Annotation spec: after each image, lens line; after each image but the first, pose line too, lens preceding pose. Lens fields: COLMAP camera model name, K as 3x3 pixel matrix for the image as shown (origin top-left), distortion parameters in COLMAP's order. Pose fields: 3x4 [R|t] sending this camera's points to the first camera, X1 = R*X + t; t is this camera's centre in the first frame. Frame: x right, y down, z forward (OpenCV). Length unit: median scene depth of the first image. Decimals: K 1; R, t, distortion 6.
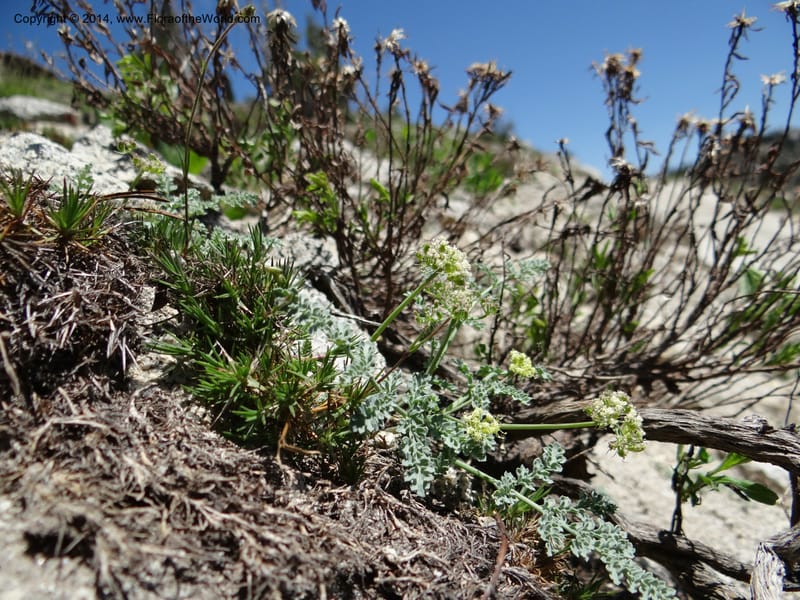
lens RADIAL K [[624.7, 0, 386.3], [0, 624.7, 270.4], [0, 0, 1]] dist [-0.001467, -0.046451]
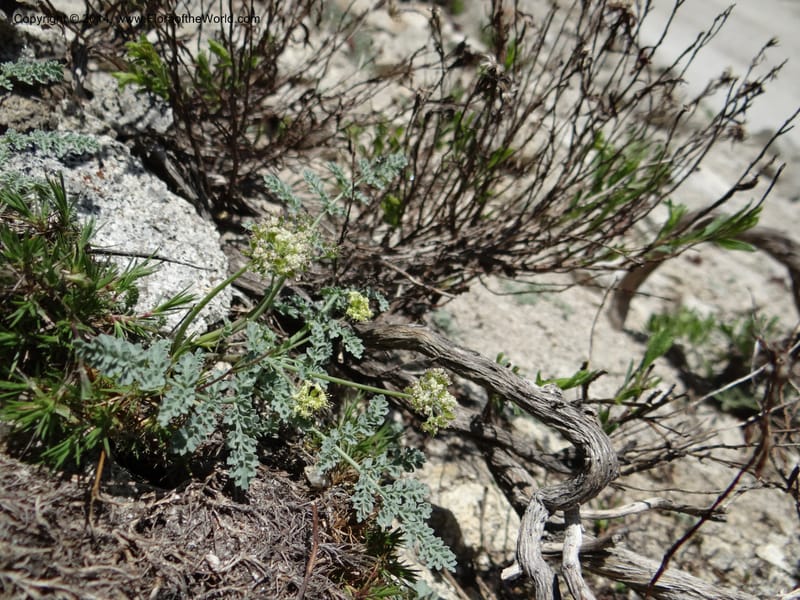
lens RADIAL K [[639.9, 0, 410.6], [0, 639.9, 284.1], [0, 0, 1]] dist [-0.036886, 0.011921]
pose [[0.972670, -0.001160, 0.232188, 0.064715], [-0.096618, 0.907277, 0.409283, -0.364704], [-0.211133, -0.420531, 0.882370, 0.094097]]
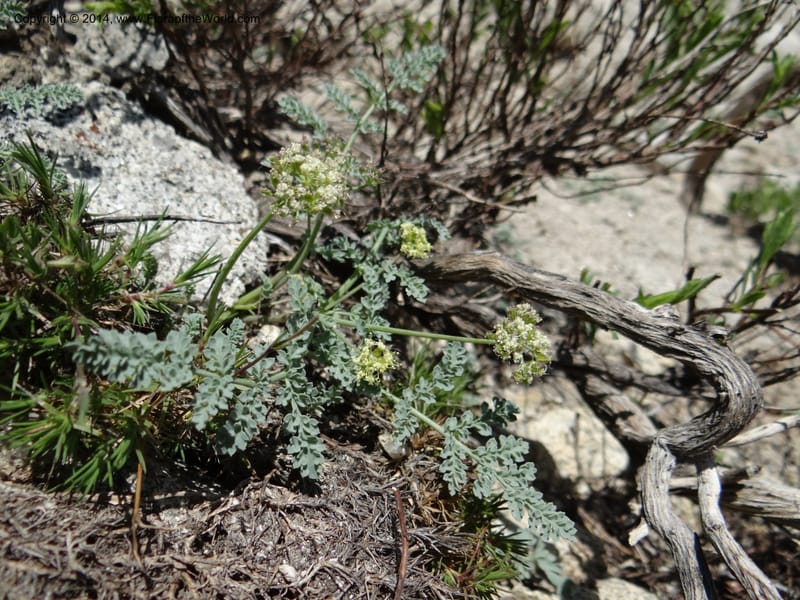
lens RADIAL K [[636.4, 0, 400.0], [0, 636.4, 300.0], [0, 0, 1]] dist [-0.021956, -0.002781]
pose [[0.978860, -0.162897, 0.123680, 0.088570], [0.069409, 0.833391, 0.548308, -0.296354], [-0.192392, -0.528133, 0.827080, 0.286581]]
